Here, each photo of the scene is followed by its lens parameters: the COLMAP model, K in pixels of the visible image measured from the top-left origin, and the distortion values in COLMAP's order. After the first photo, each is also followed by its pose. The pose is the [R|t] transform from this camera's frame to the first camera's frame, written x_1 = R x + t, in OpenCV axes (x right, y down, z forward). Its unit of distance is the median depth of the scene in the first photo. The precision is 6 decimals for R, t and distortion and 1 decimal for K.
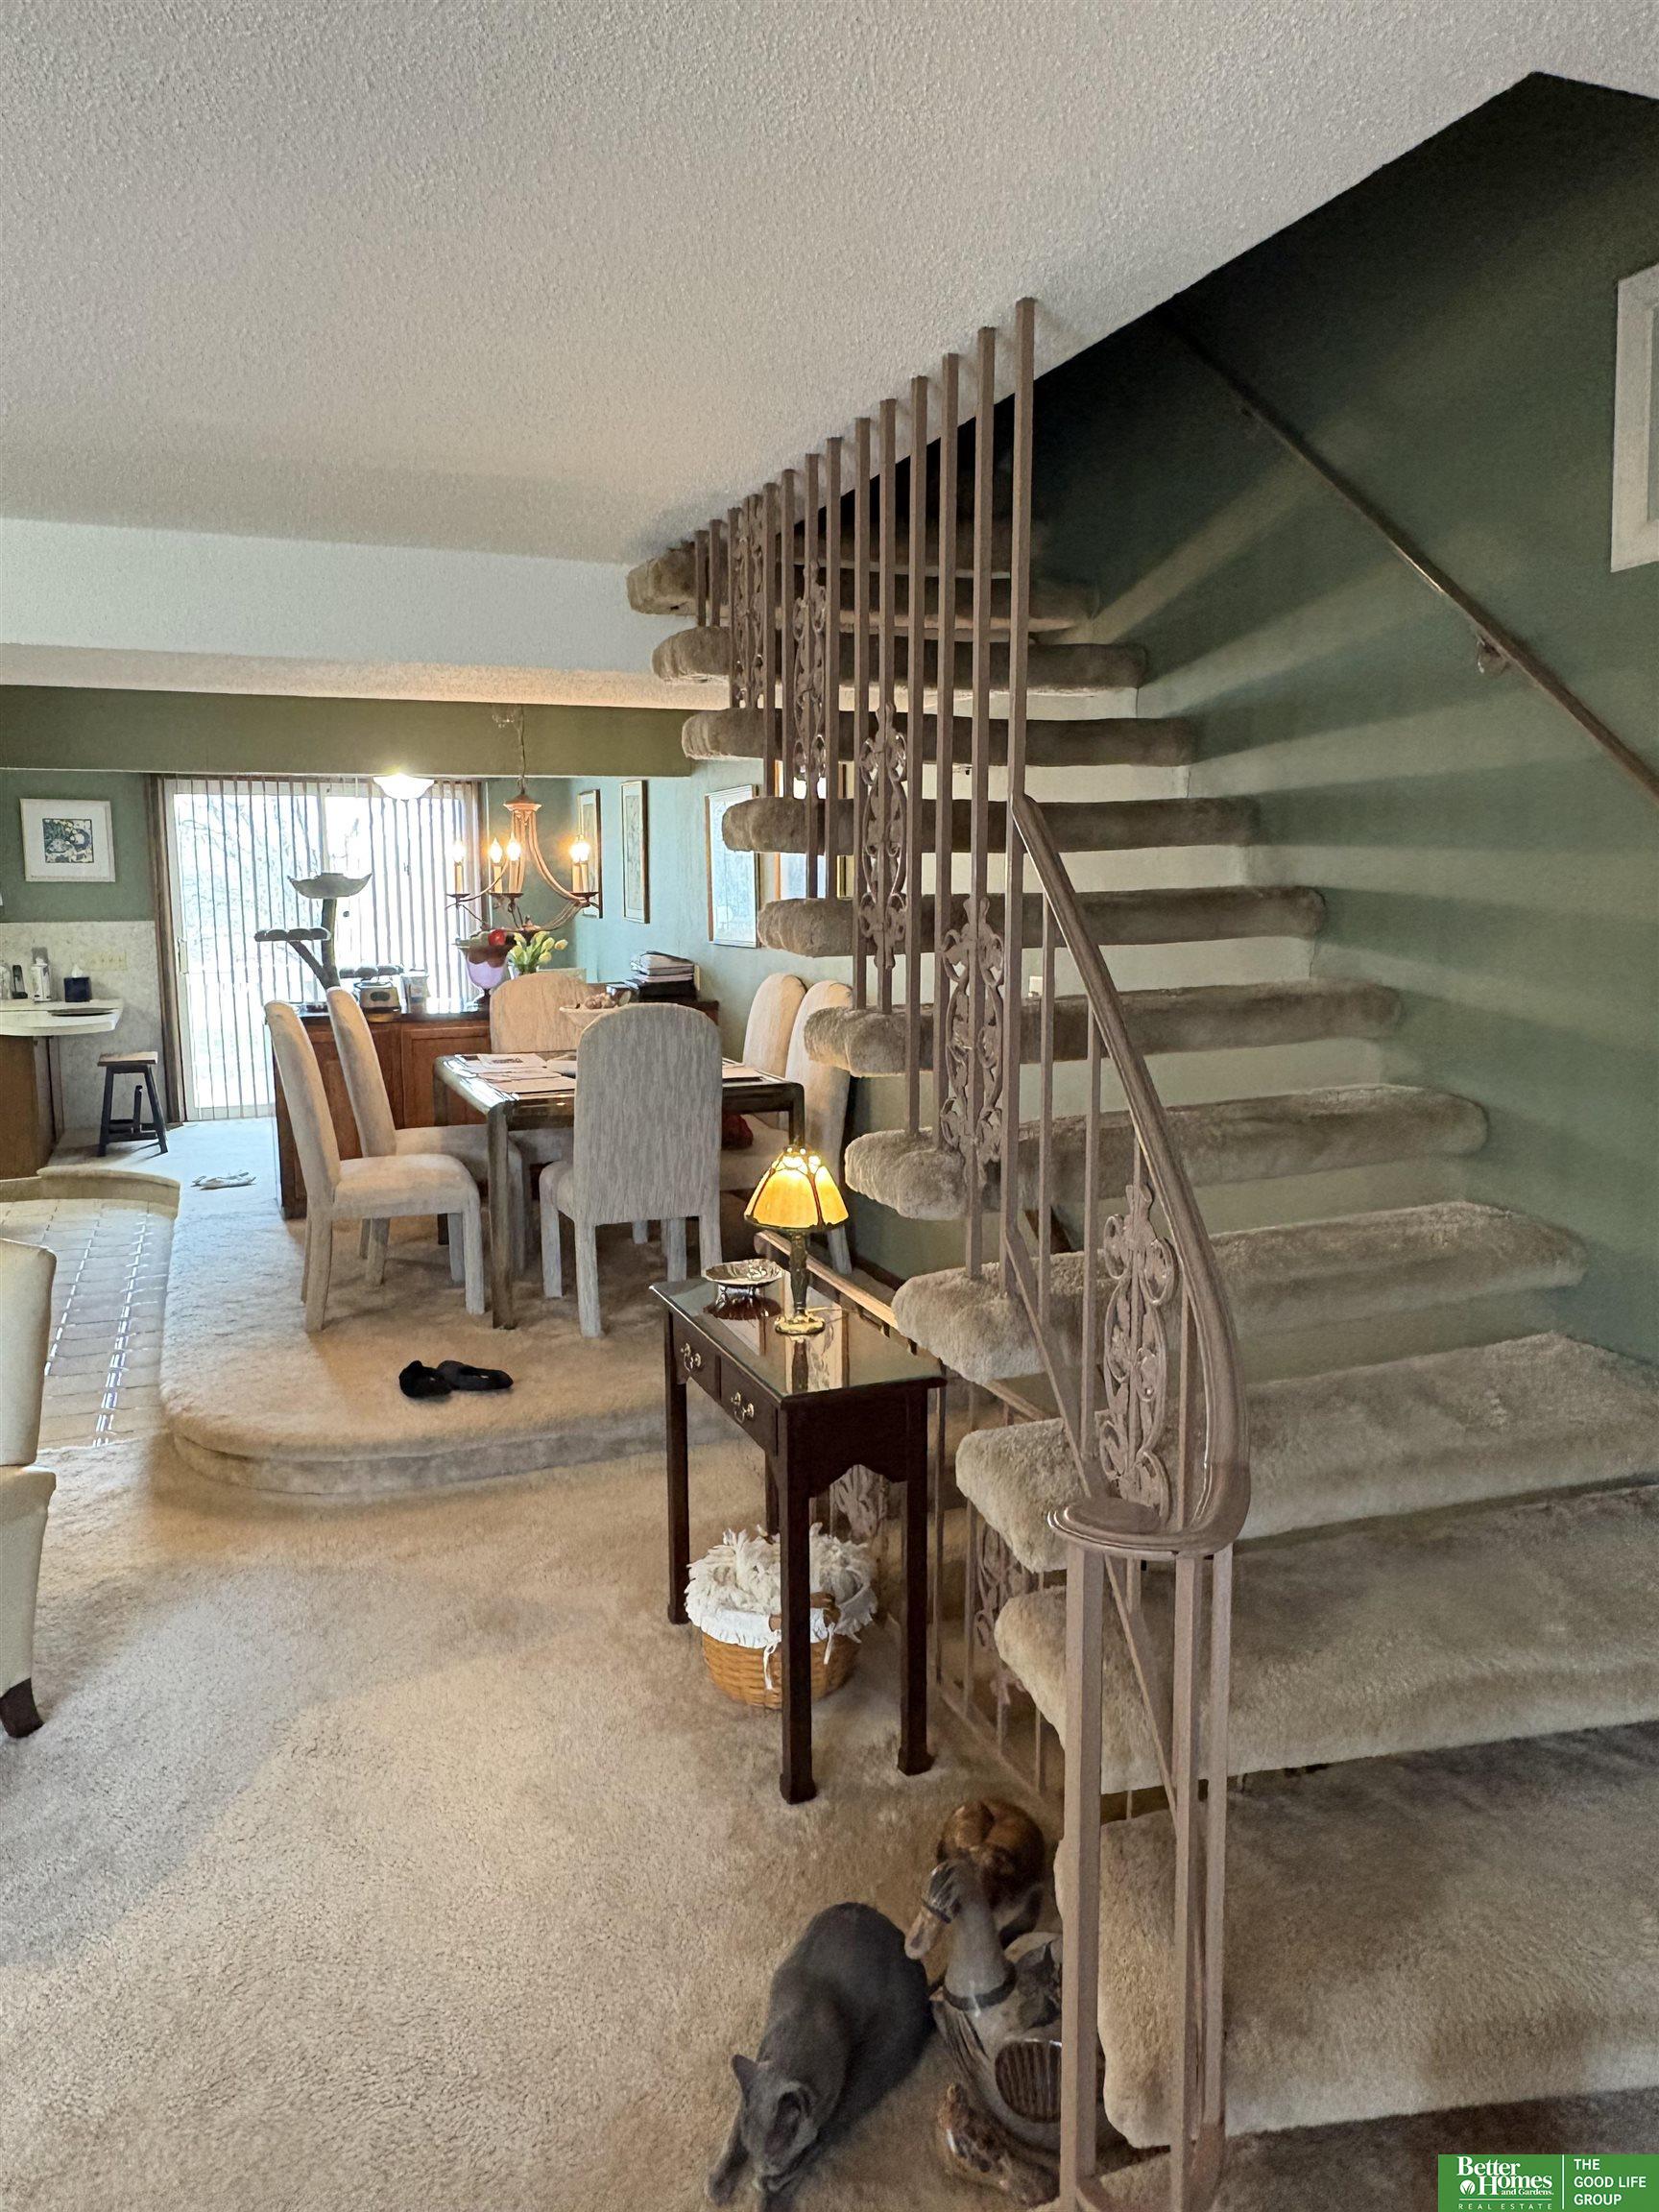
lens RADIAL K [[1546.0, 0, 829.5], [0, 1546.0, 1106.0], [0, 0, 1]] dist [0.003004, 0.004456]
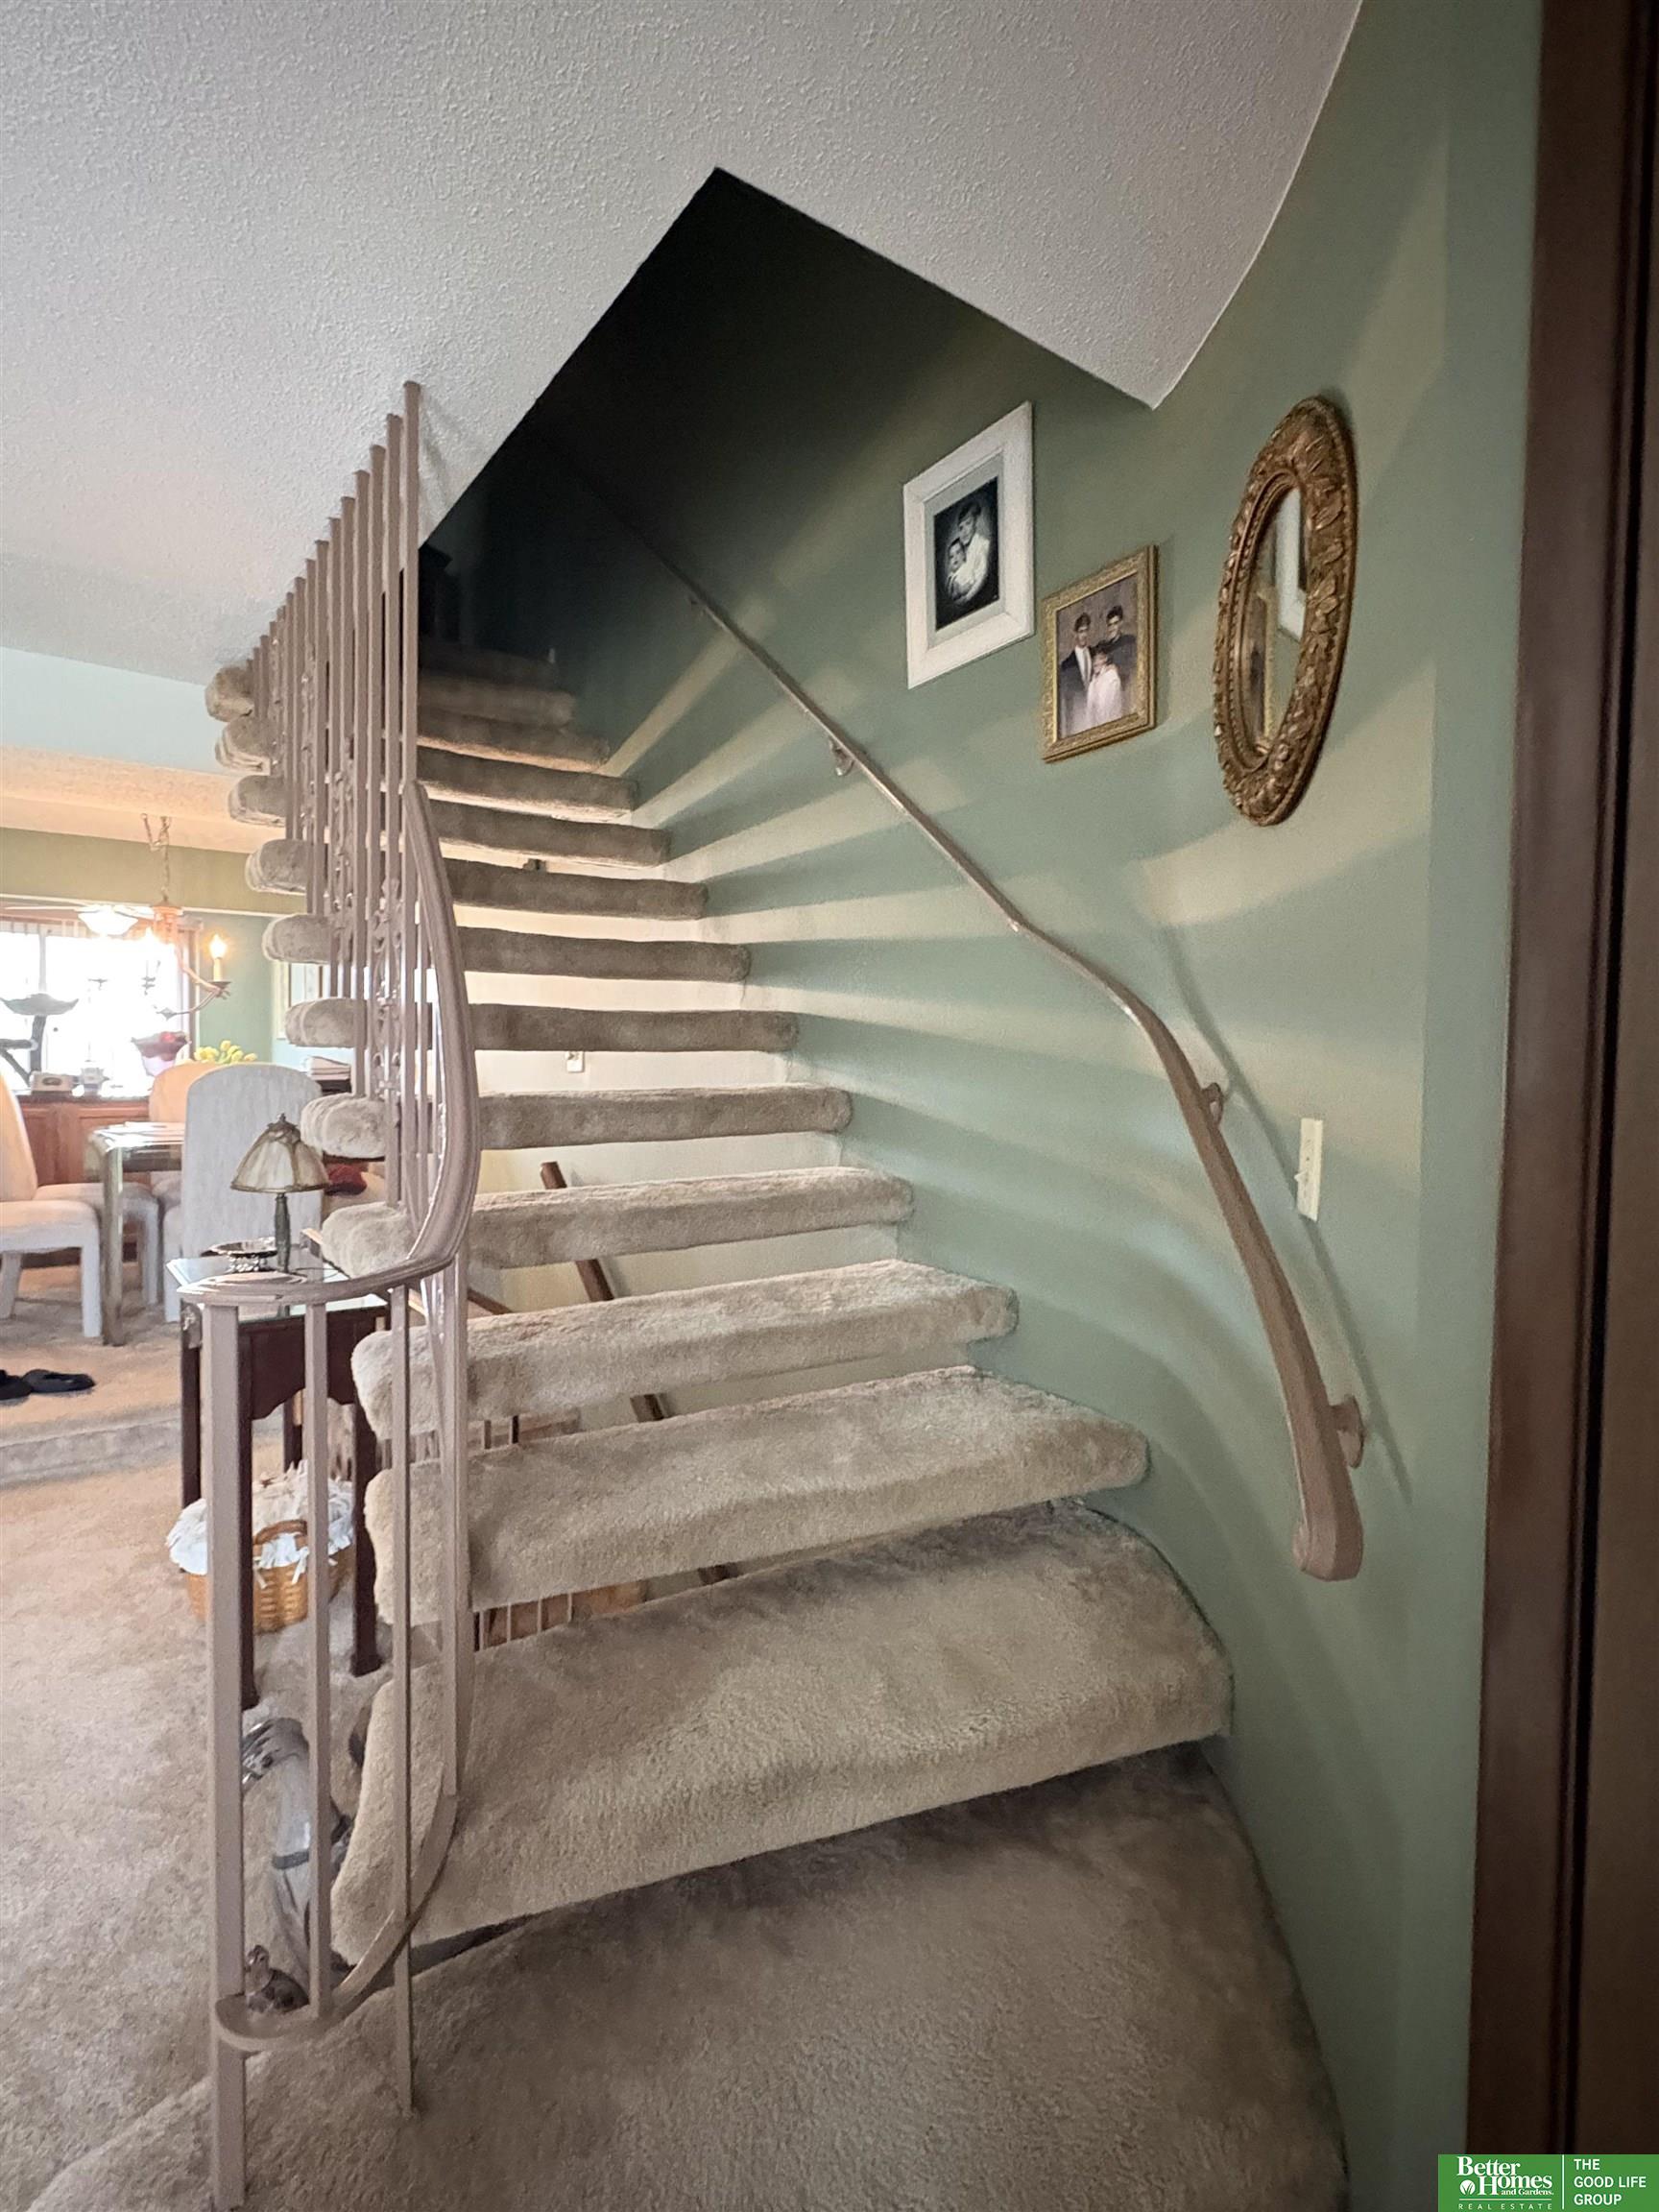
lens RADIAL K [[1115.6, 0, 829.5], [0, 1115.6, 1106.0], [0, 0, 1]] dist [0.003952, 0.001742]
pose [[0.971288, 0.009823, 0.237706, 0.135484], [0.016993, 0.993731, -0.110502, 0.085884], [-0.237301, 0.111369, 0.965031, 0.068797]]
